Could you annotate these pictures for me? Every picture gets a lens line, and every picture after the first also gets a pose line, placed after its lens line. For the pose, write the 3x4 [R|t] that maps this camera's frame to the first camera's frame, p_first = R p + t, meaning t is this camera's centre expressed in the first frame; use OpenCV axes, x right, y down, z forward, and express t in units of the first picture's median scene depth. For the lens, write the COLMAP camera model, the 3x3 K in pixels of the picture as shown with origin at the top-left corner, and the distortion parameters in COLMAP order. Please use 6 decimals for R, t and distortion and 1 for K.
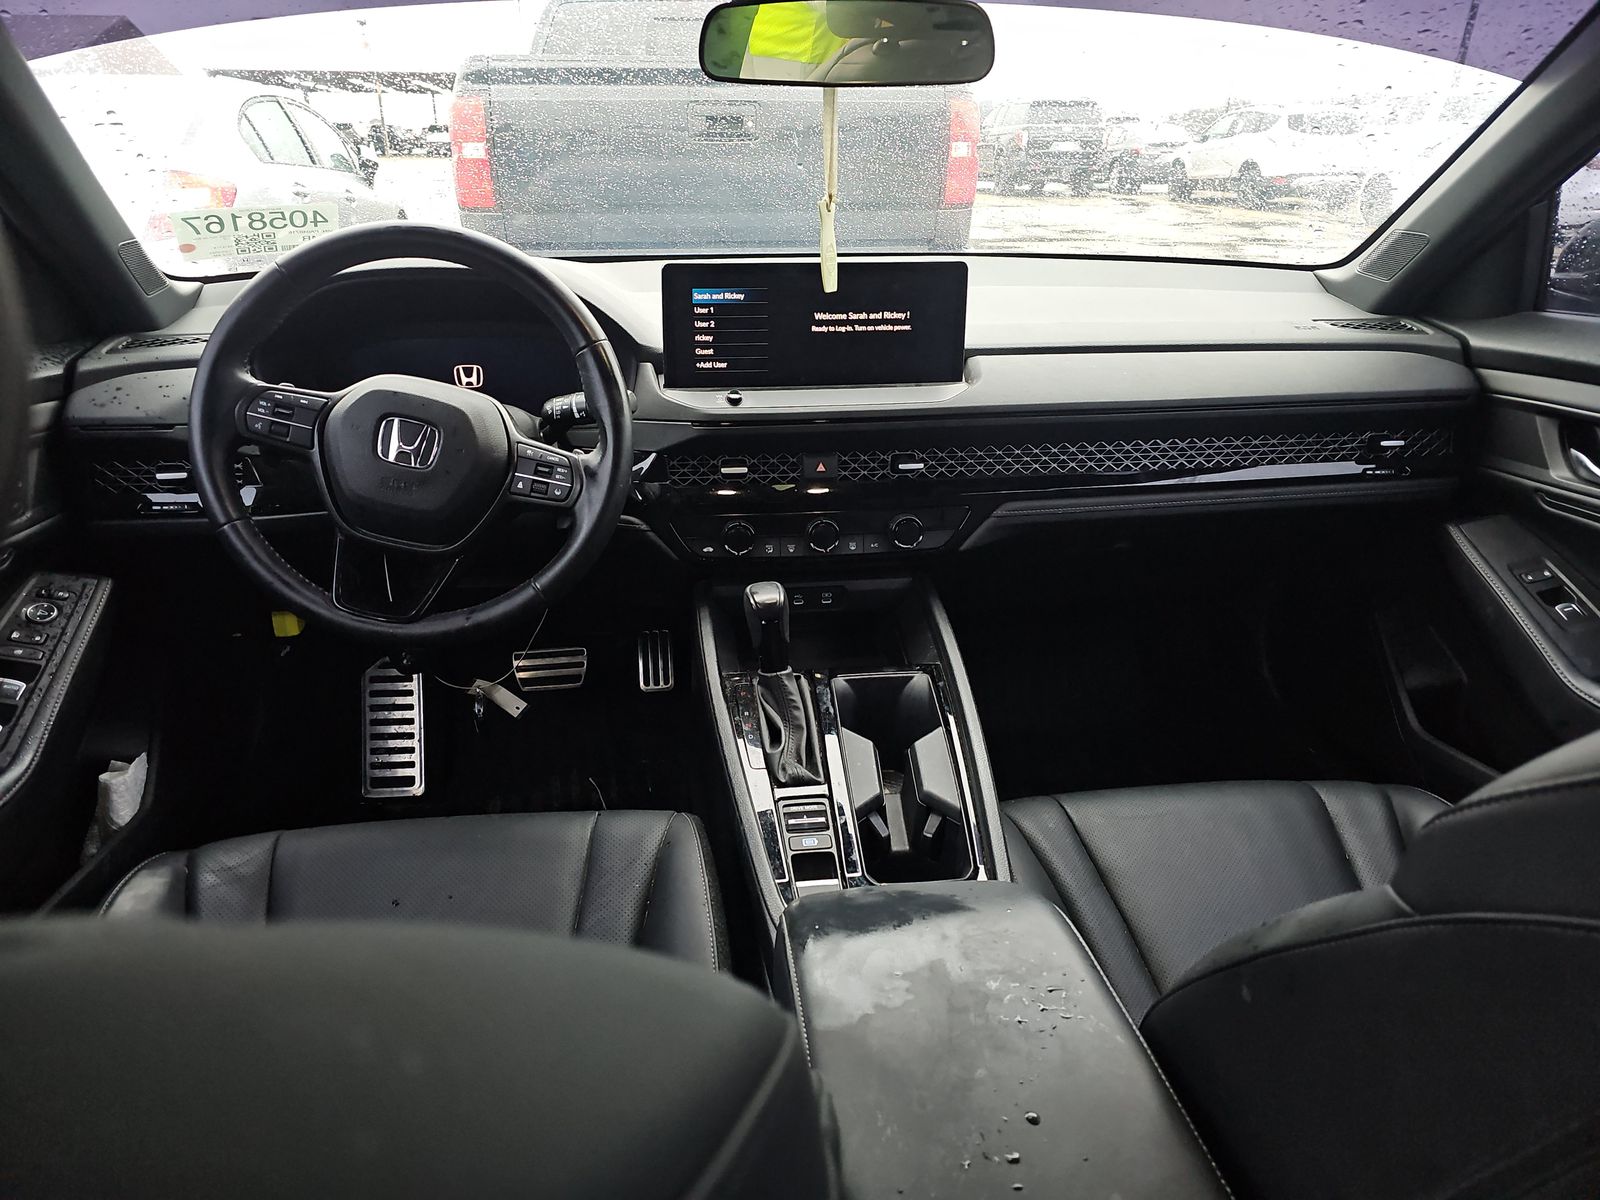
lens RADIAL K [[1181.9, 0, 805.1], [0, 1181.9, 604.0], [0, 0, 1]] dist [0.002576, -0.023424]
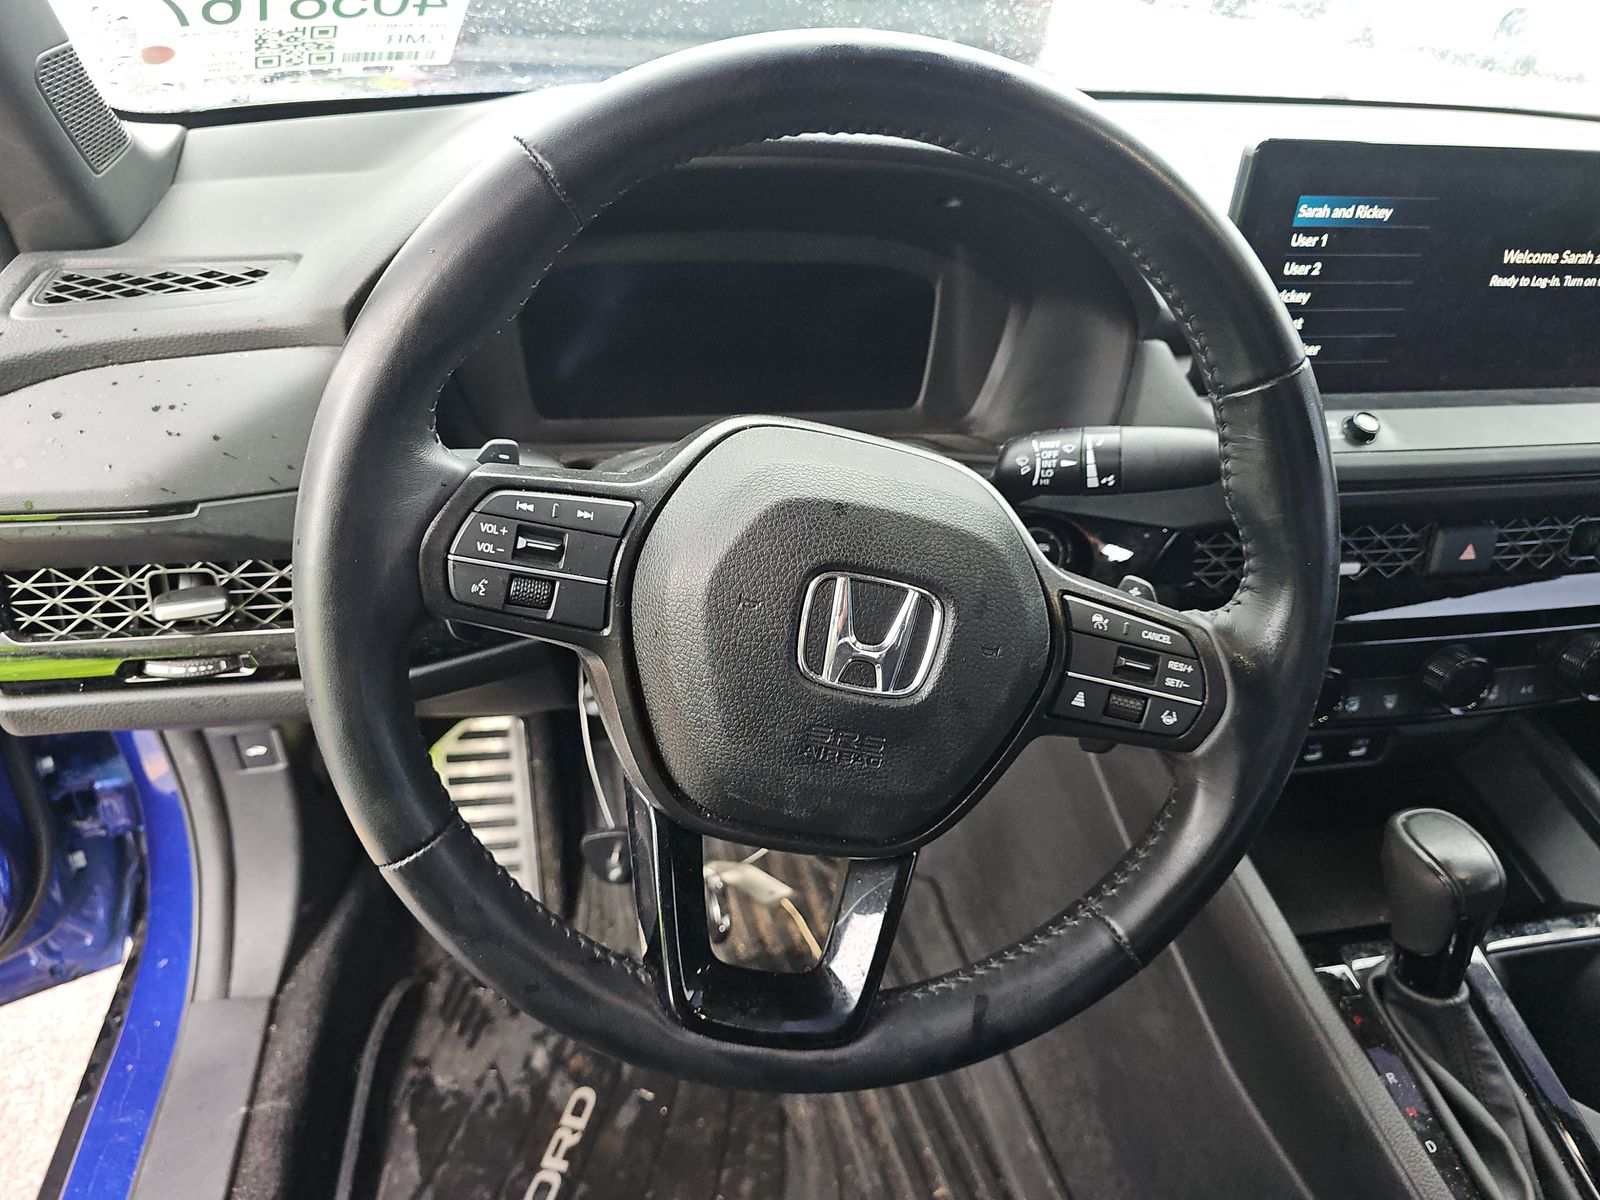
lens RADIAL K [[1181.9, 0, 792.5], [0, 1181.9, 599.5], [0, 0, 1]] dist [0.002576, -0.023424]
pose [[0.997165, 0.004194, 0.075124, -0.329163], [-0.015448, 0.988586, 0.149866, -0.173399], [-0.073638, -0.150601, 0.985848, 0.522693]]
